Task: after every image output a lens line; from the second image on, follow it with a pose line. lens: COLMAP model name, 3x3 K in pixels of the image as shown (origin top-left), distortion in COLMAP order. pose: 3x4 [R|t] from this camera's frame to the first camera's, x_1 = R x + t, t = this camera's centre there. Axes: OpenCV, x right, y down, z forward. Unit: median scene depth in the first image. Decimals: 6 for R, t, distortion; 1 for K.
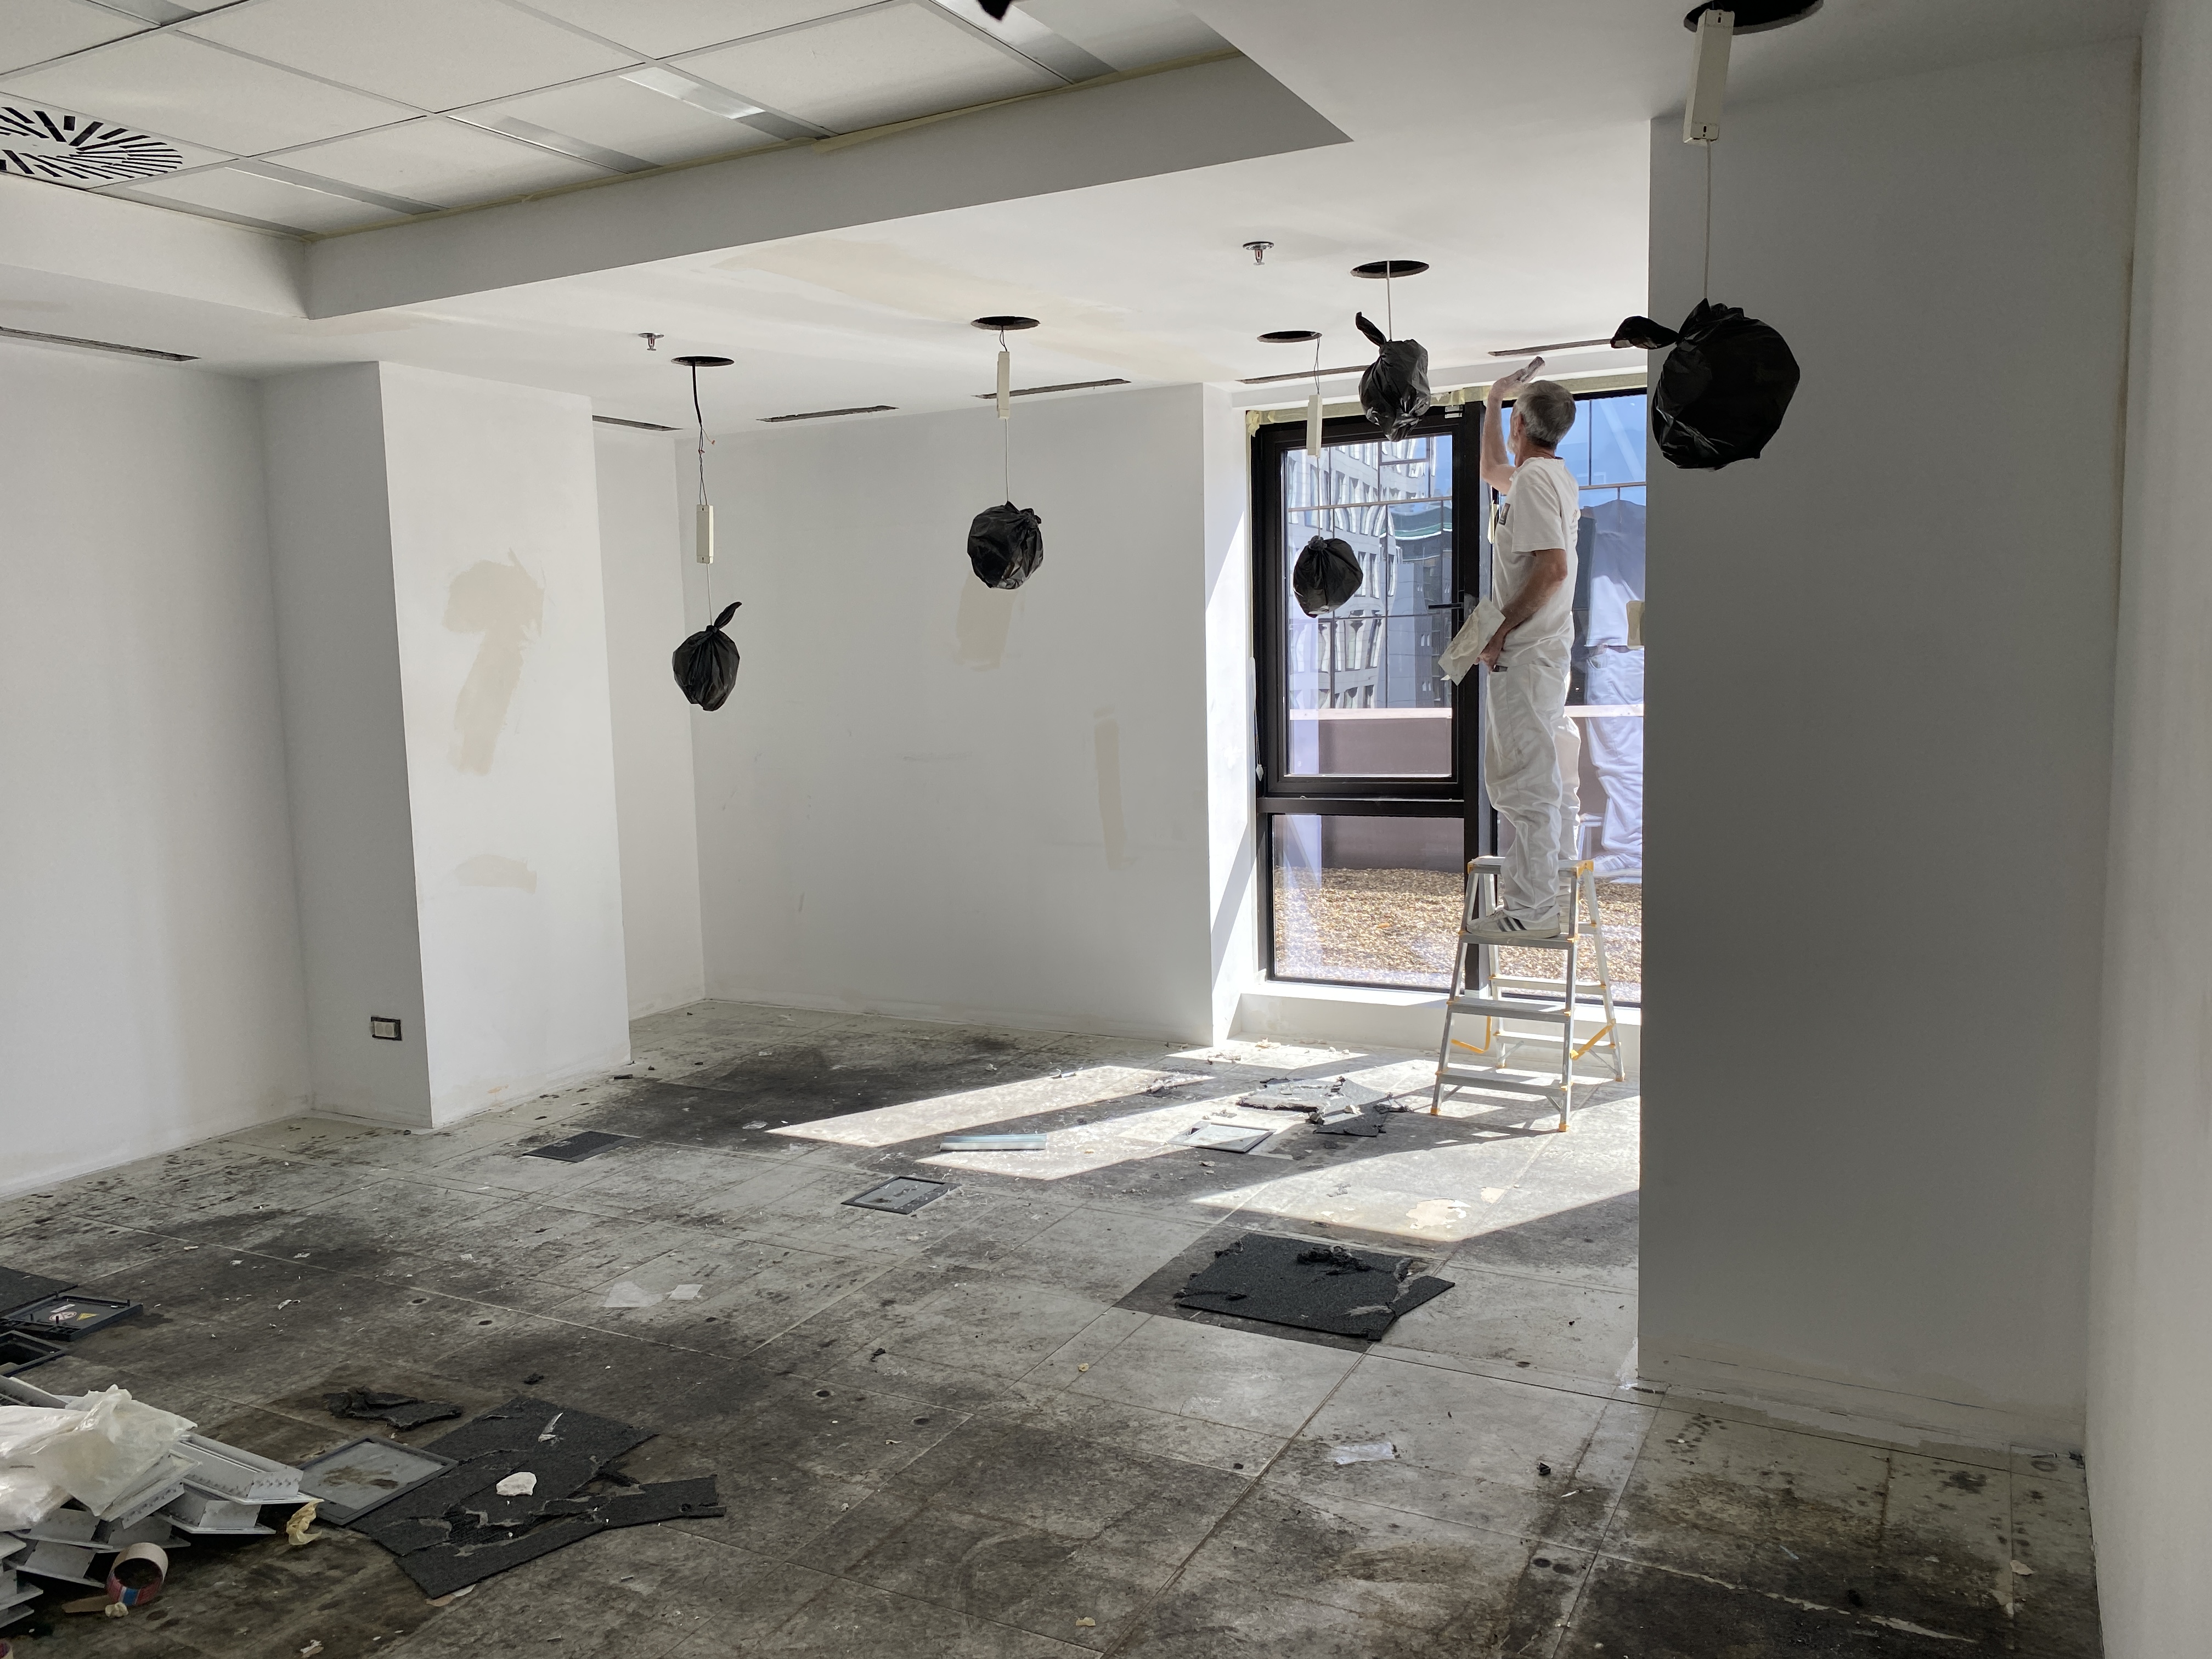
lens RADIAL K [[1661.1, 0, 1091.6], [0, 1661.1, 858.9], [0, 0, 1]] dist [0.008231, -0.010048]
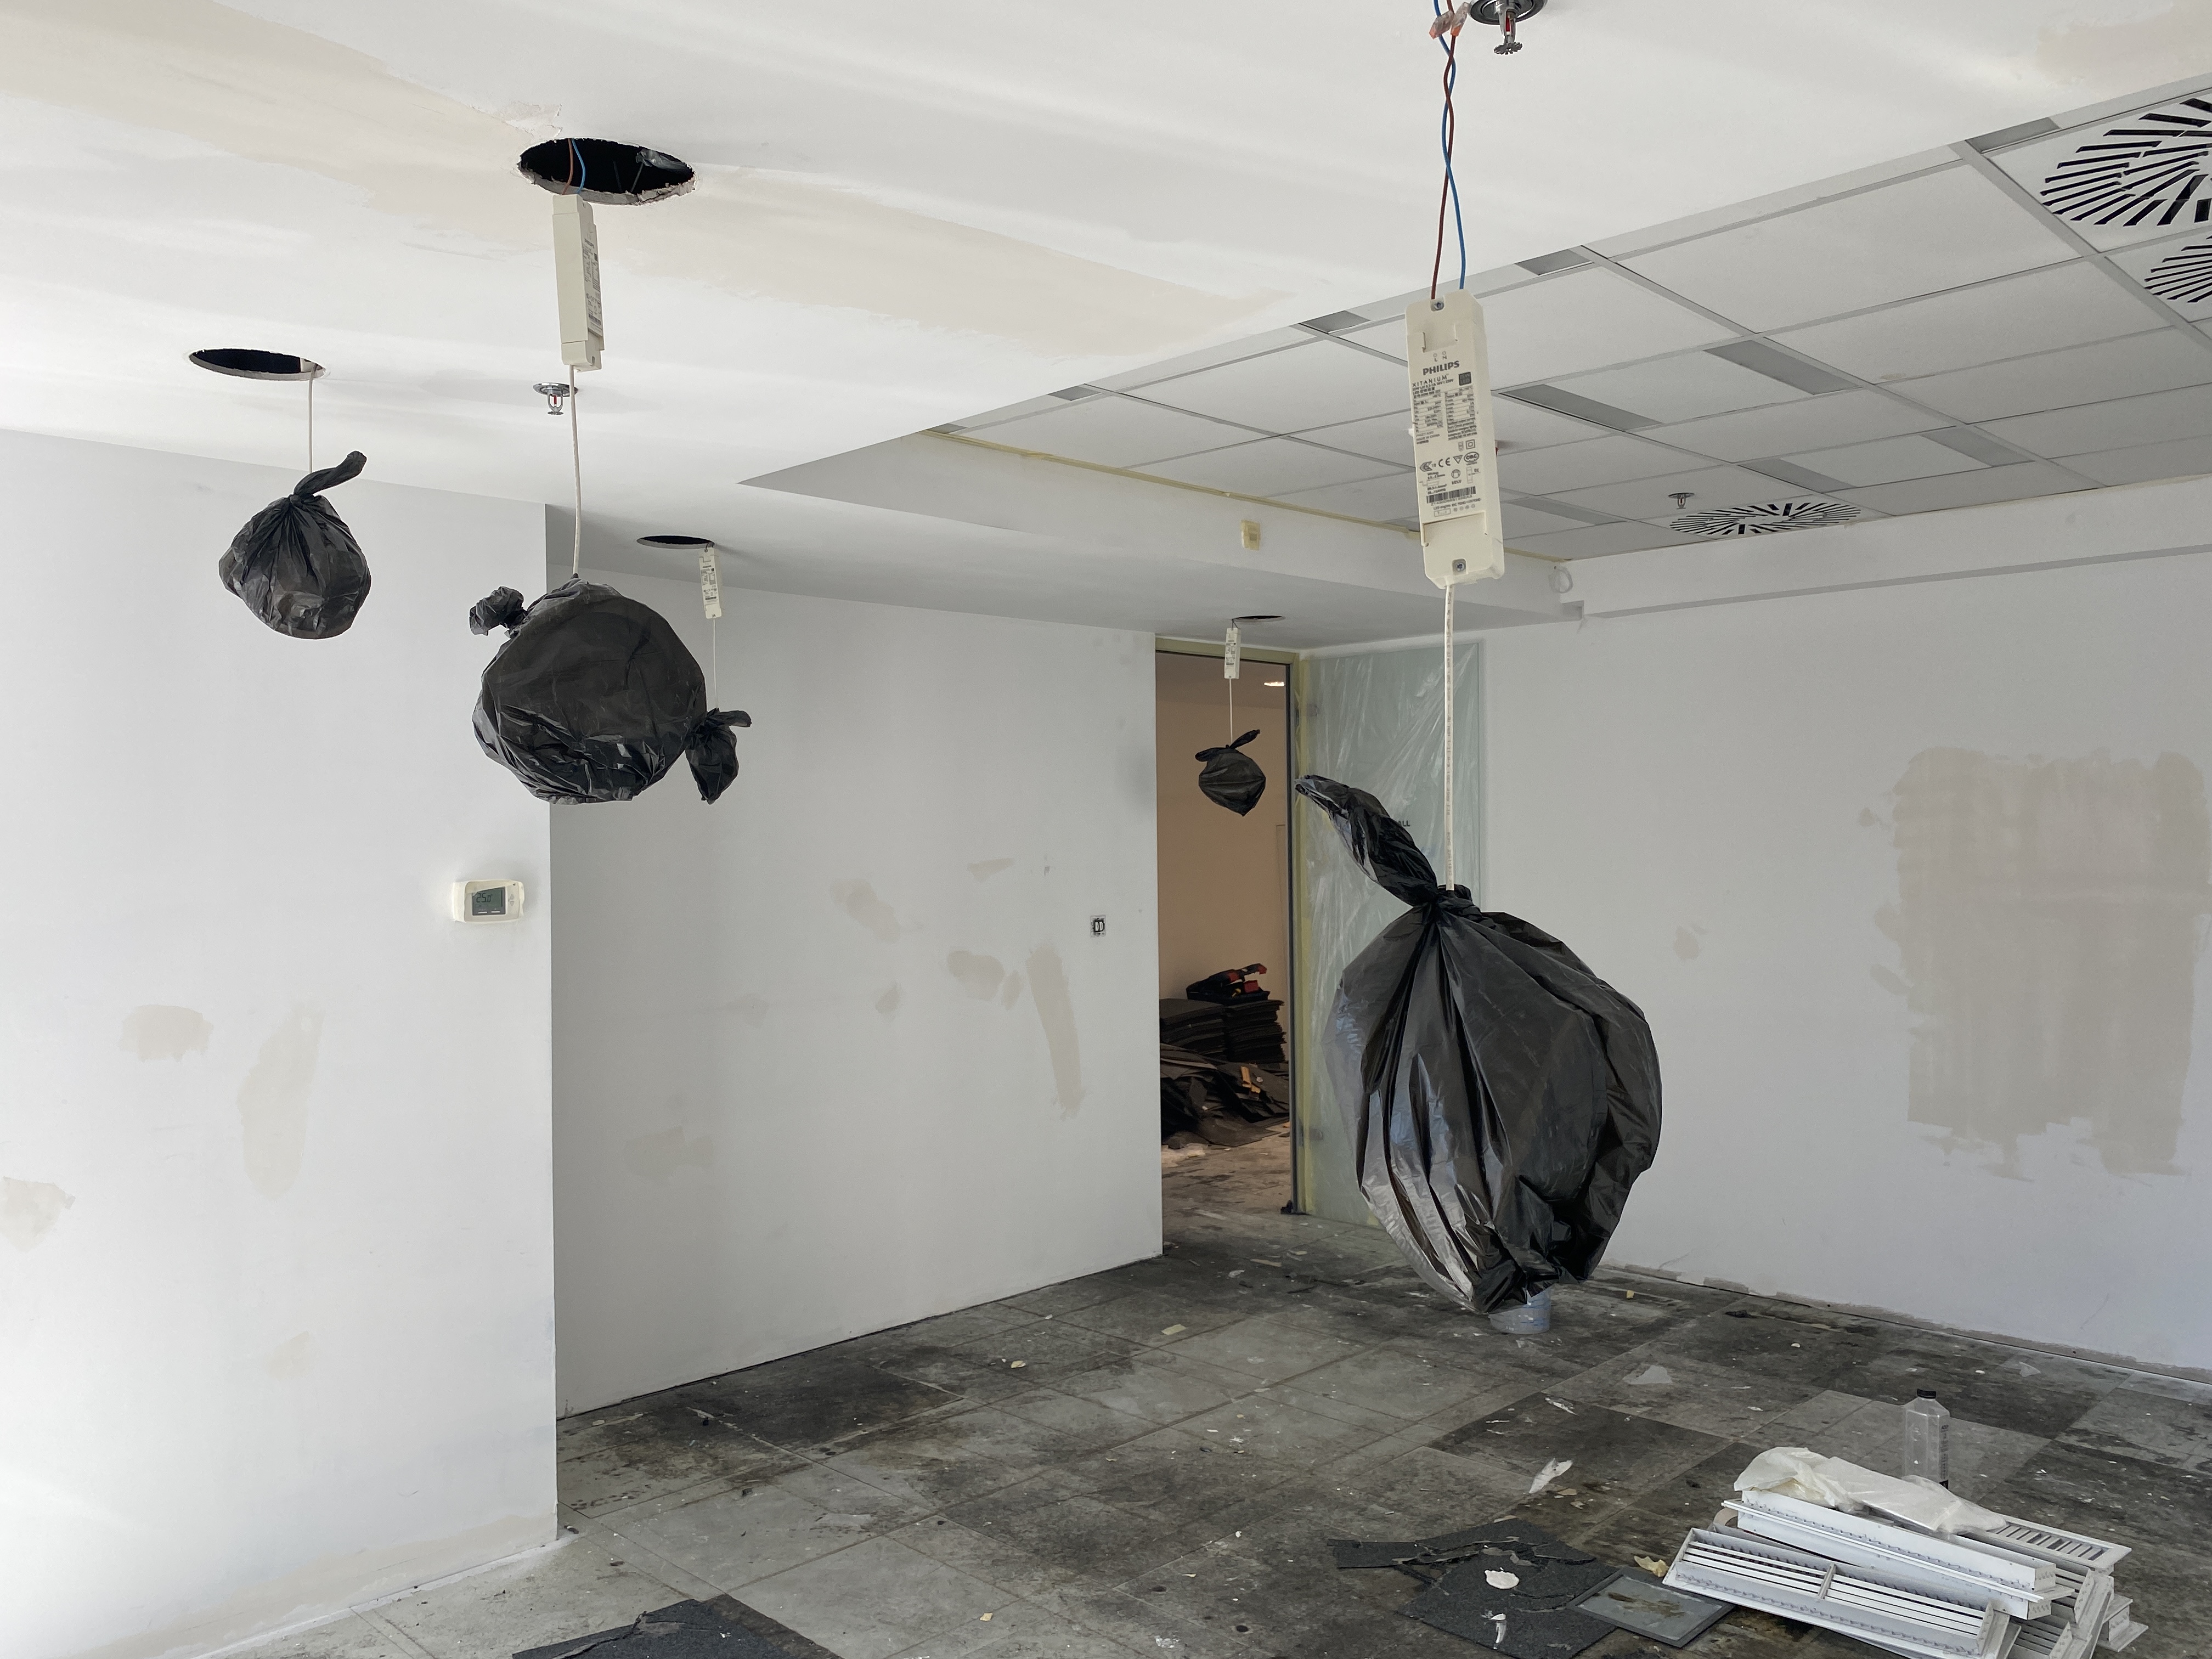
lens RADIAL K [[1661.1, 0, 1091.6], [0, 1661.1, 858.9], [0, 0, 1]] dist [0.008231, -0.010048]
pose [[-0.951859, 0.032349, 0.304823, -0.262183], [0.073079, 0.989691, 0.123172, -0.181941], [-0.297696, 0.139519, -0.944411, 1.263039]]
